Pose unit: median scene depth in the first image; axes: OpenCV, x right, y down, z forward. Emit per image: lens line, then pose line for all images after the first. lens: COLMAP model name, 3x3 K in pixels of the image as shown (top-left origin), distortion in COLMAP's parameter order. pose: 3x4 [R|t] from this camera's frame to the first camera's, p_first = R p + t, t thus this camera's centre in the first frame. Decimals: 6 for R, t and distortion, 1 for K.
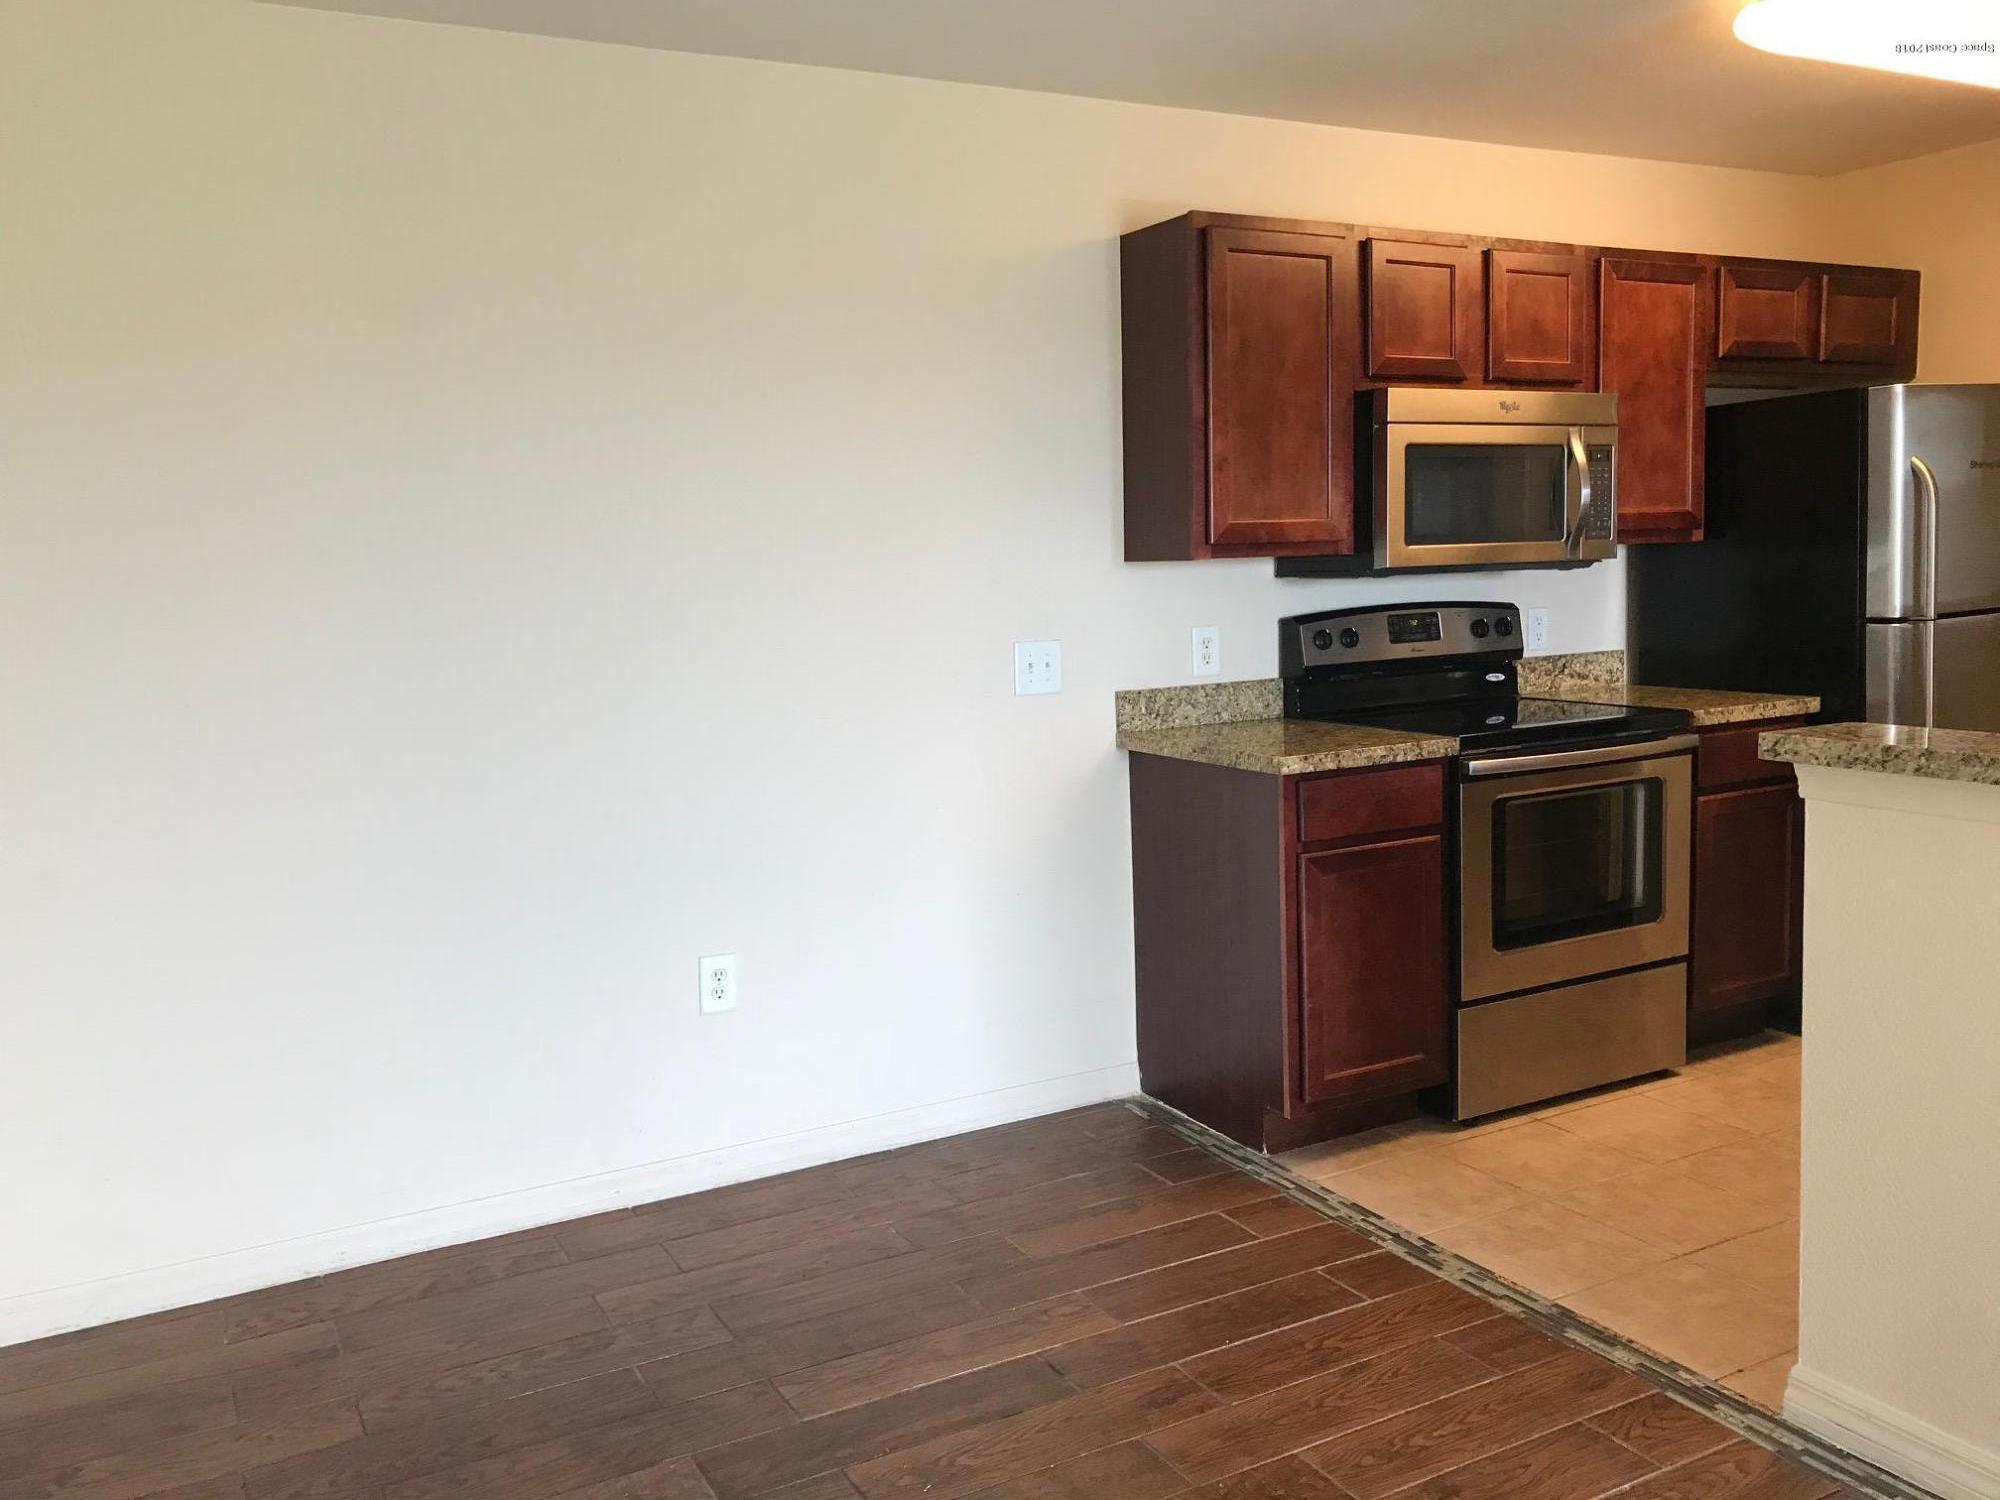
lens RADIAL K [[1619.5, 0, 996.9], [0, 1619.5, 750.3], [0, 0, 1]] dist [0.003059, -0.005718]
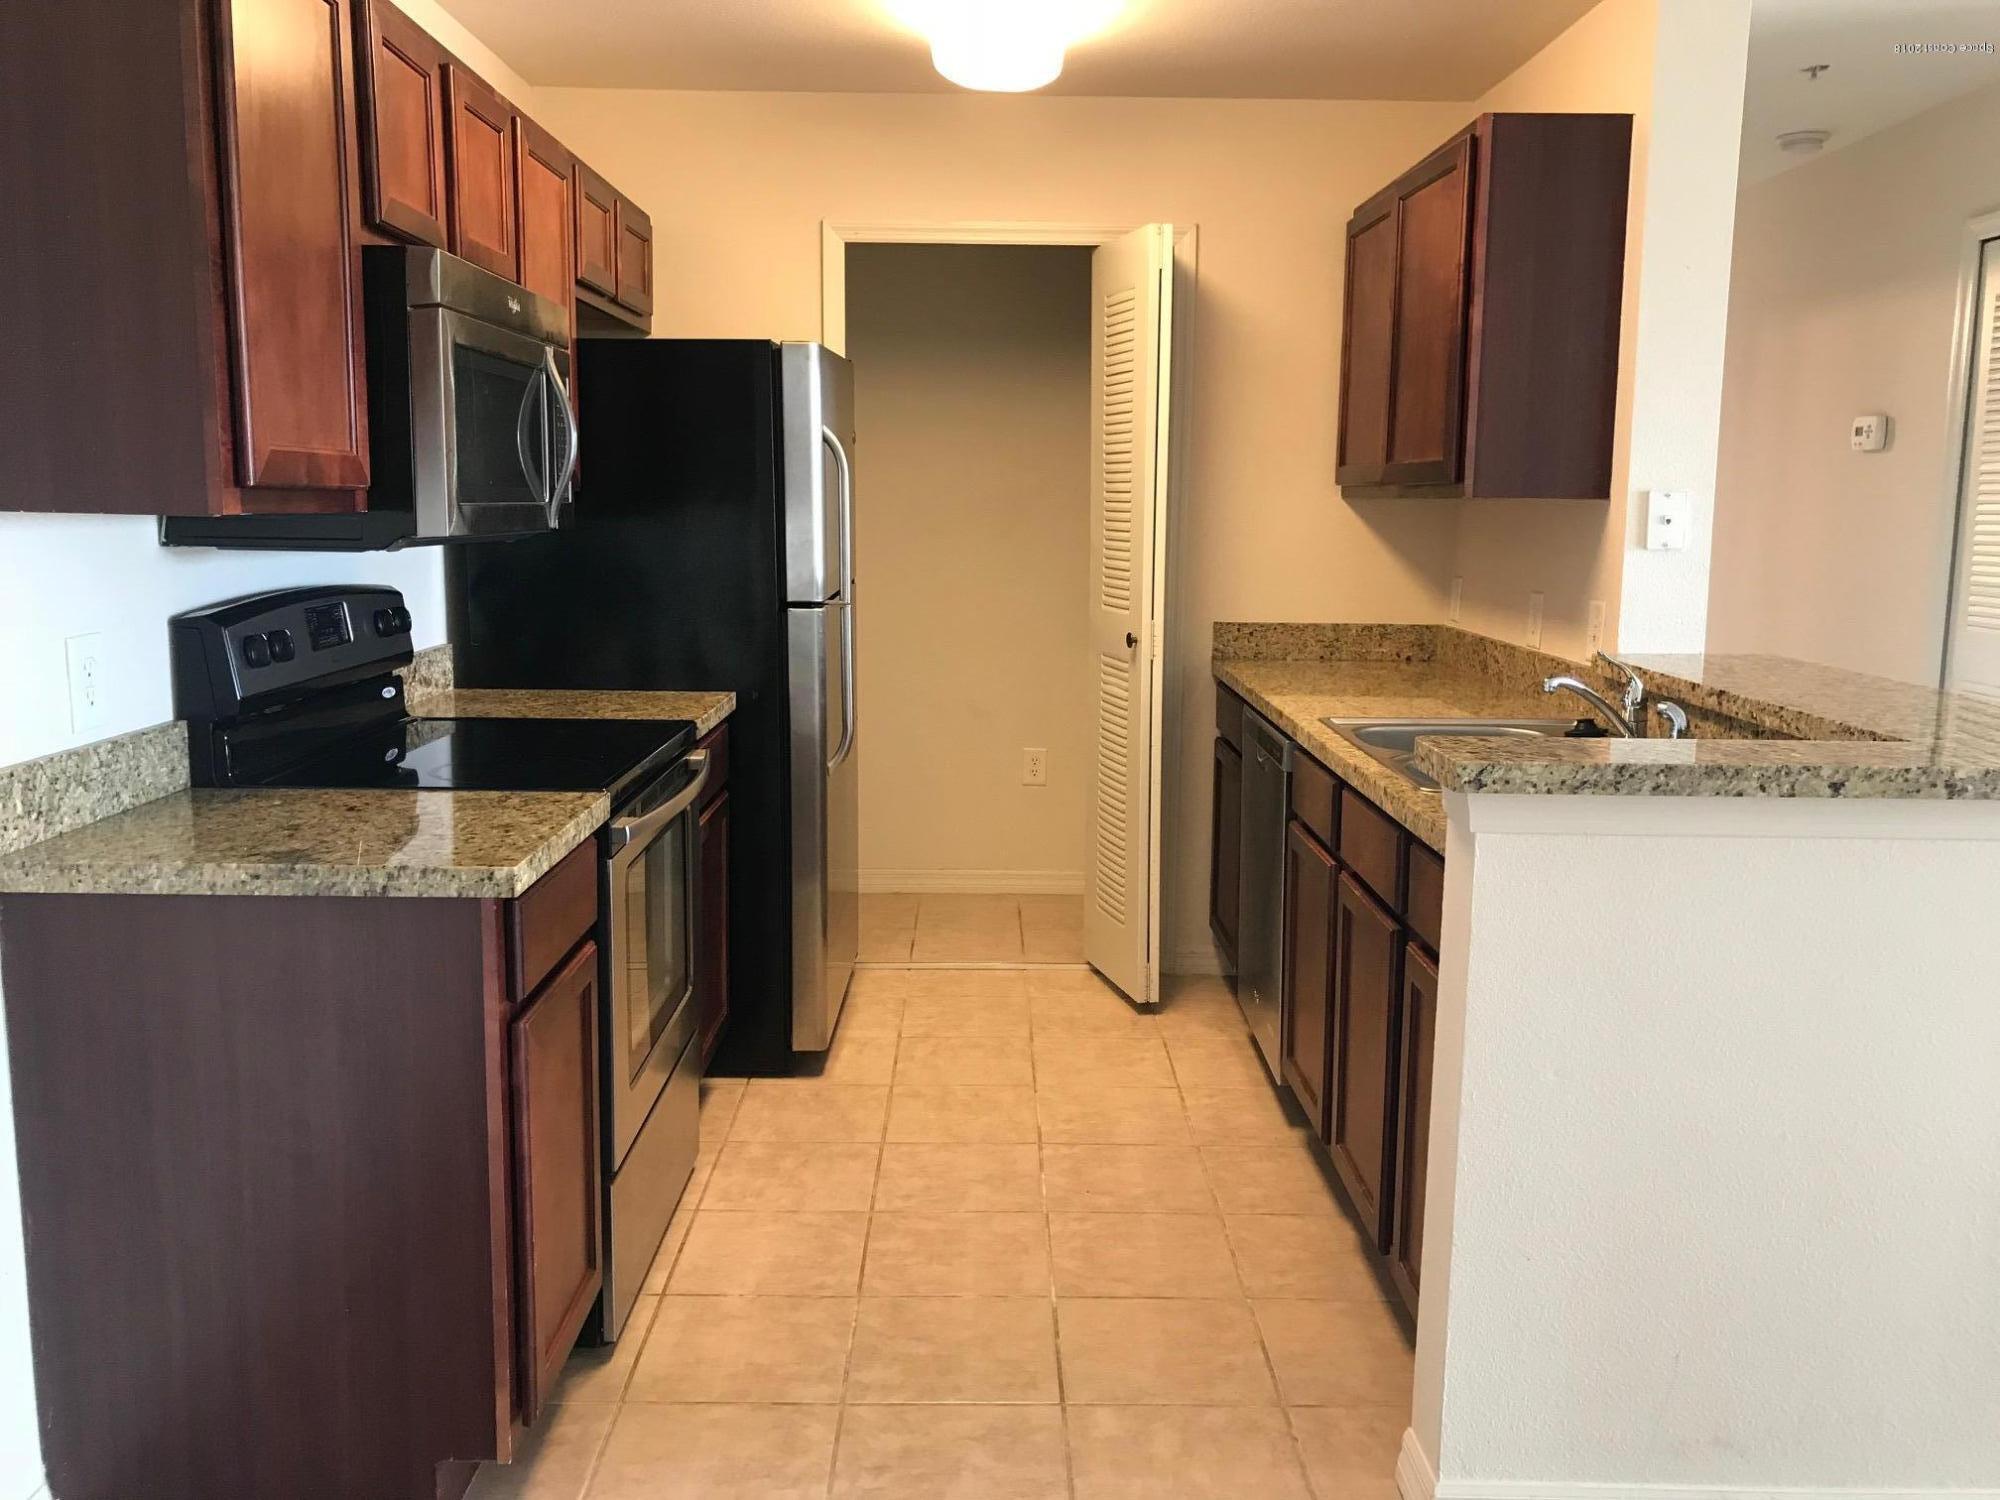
lens RADIAL K [[1619.5, 0, 1002.0], [0, 1619.5, 741.1], [0, 0, 1]] dist [0.003059, -0.005718]
pose [[0.456806, -0.091598, 0.884838, -0.214041], [0.076305, 0.995053, 0.063614, -0.054239], [-0.886288, 0.038458, 0.461536, 0.495814]]
